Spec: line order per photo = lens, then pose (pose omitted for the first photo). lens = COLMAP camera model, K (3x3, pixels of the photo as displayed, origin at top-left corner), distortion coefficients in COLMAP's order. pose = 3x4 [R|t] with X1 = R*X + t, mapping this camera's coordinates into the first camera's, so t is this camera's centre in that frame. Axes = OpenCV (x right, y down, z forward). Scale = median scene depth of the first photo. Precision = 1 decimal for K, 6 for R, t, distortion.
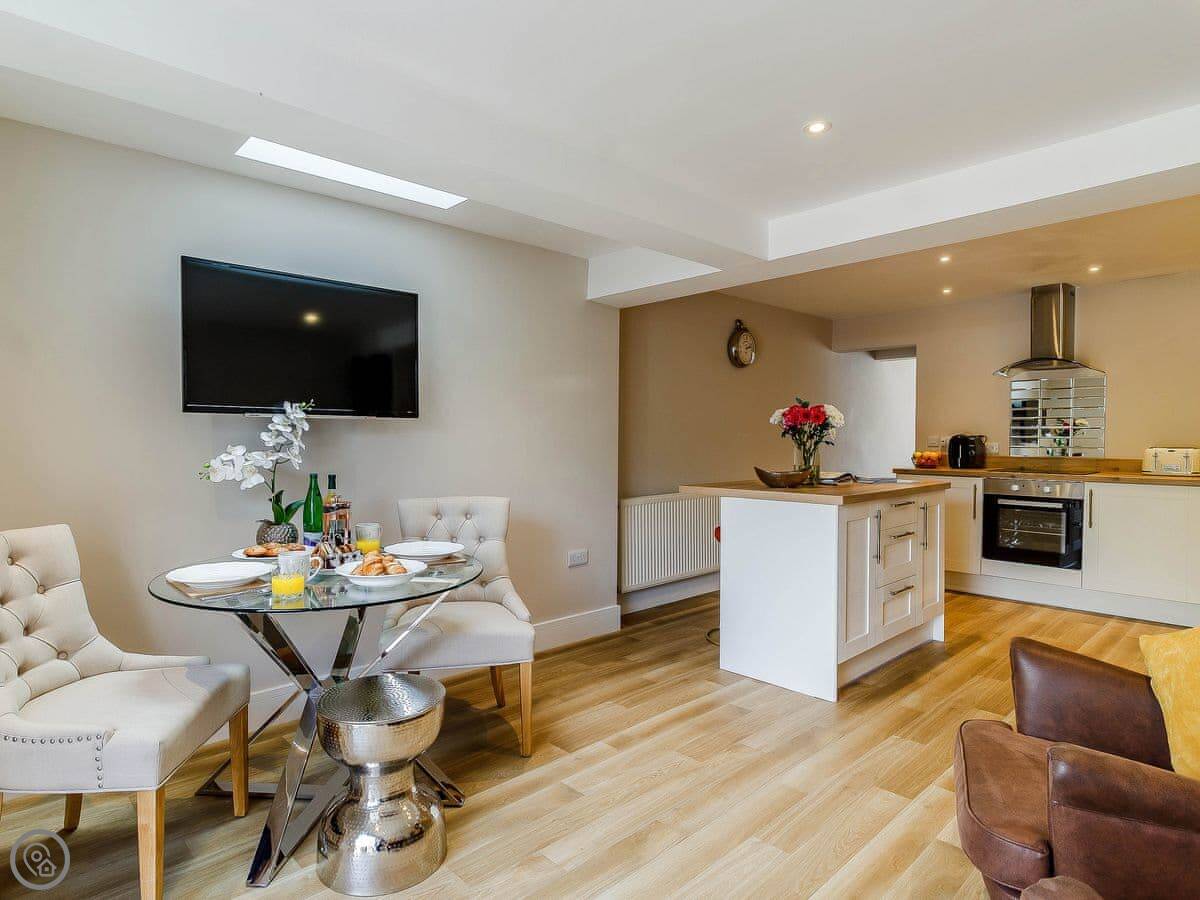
lens RADIAL K [[674.3, 0, 571.0], [0, 674.3, 447.8], [0, 0, 1]] dist [0.000573, 0.001269]
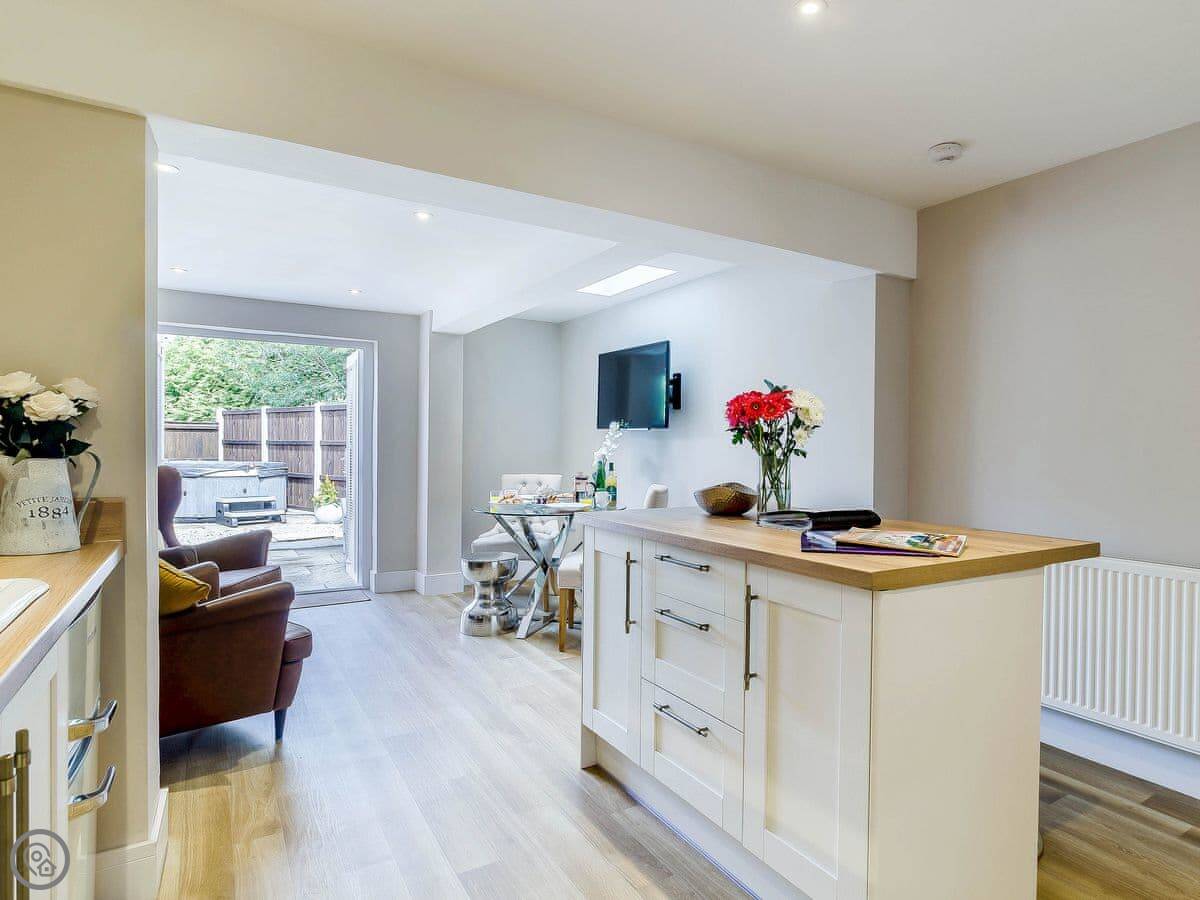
lens RADIAL K [[689.6, 0, 665.7], [0, 689.6, 447.9], [0, 0, 1]] dist [0.000758, 0.000846]
pose [[-0.153740, 0.004745, -0.988100, 1.339021], [-0.029592, 0.999518, 0.009404, -0.018617], [0.987668, 0.030685, -0.153525, 1.366675]]
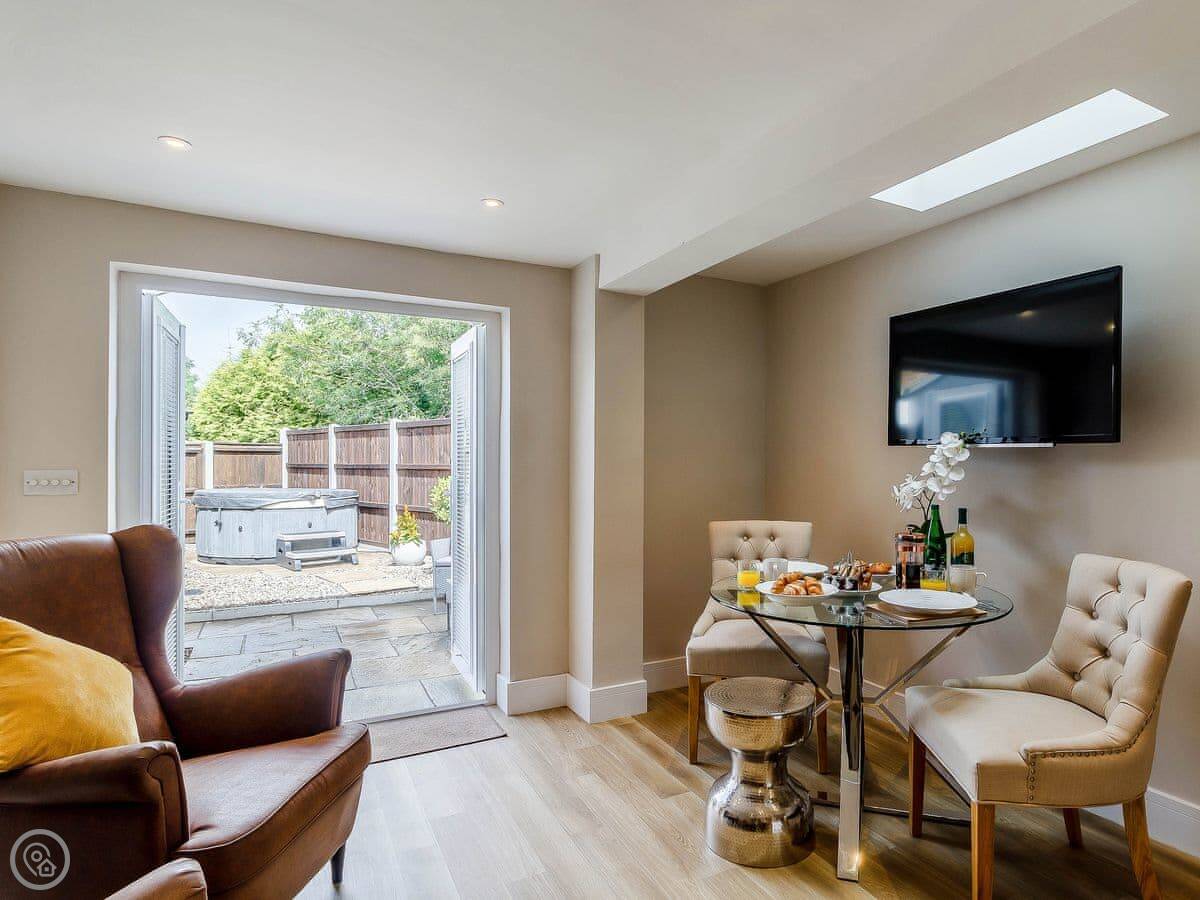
lens RADIAL K [[675.1, 0, 661.0], [0, 675.1, 463.0], [0, 0, 1]] dist [0.004277, 0.000458]
pose [[-0.224788, 0.000893, -0.974407, 0.623975], [-0.022841, 0.999720, 0.006186, -0.018432], [0.974140, 0.023647, -0.224704, 0.778637]]
